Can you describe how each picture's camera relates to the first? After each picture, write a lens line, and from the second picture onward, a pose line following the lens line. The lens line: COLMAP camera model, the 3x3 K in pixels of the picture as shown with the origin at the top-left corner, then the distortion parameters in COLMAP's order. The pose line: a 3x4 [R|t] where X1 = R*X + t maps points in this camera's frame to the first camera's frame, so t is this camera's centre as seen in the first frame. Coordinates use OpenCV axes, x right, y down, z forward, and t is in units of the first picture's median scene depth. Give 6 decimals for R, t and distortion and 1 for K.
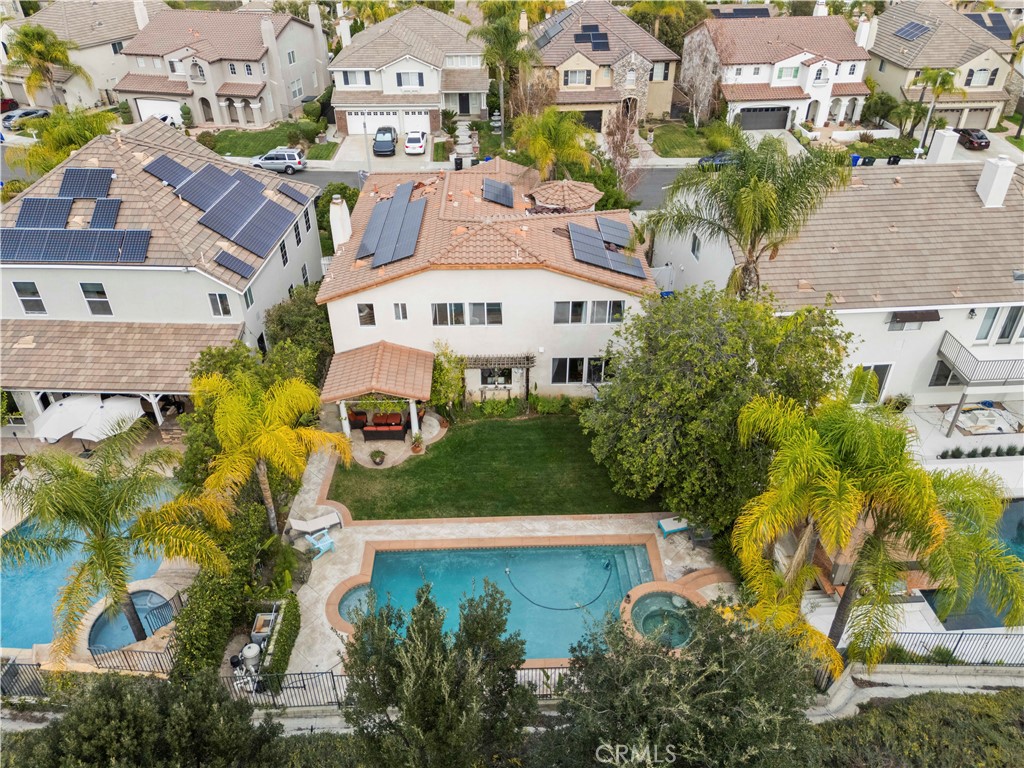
lens RADIAL K [[743.7, 0, 510.9], [0, 743.7, 401.5], [0, 0, 1]] dist [0.072811, -0.074062]
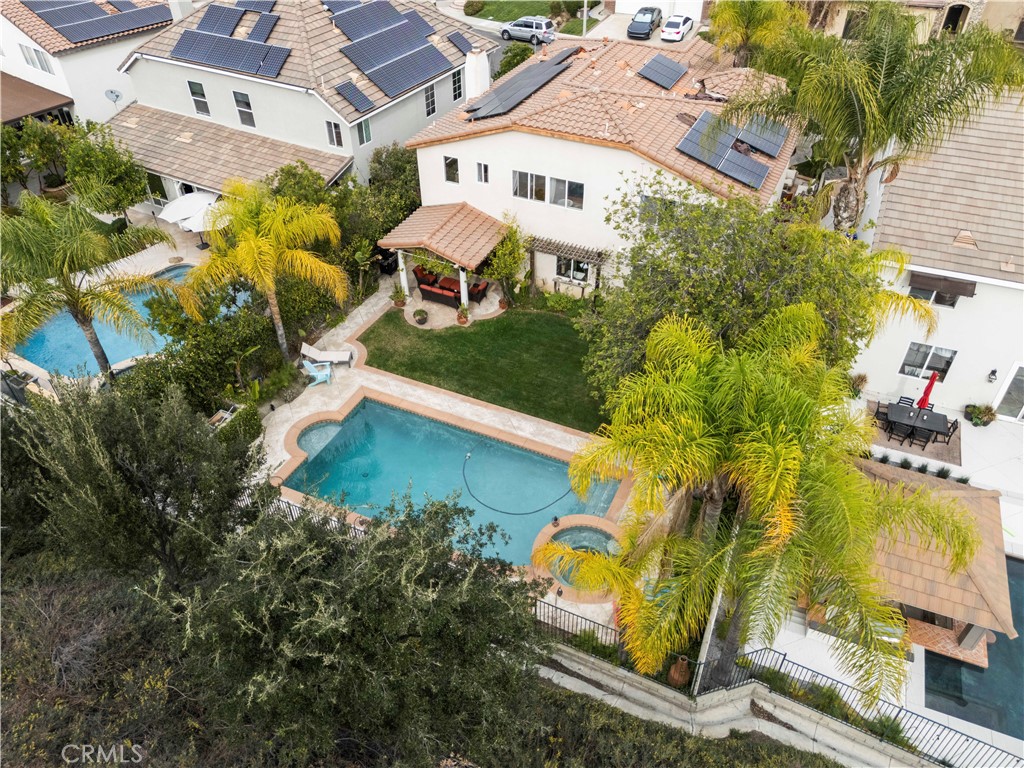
lens RADIAL K [[743.7, 0, 510.9], [0, 743.7, 401.5], [0, 0, 1]] dist [0.072811, -0.074062]
pose [[0.889918, 0.295010, -0.347872, 0.295438], [-0.259029, 0.954630, 0.146924, 0.006672], [0.375433, -0.040641, 0.925958, 0.124682]]
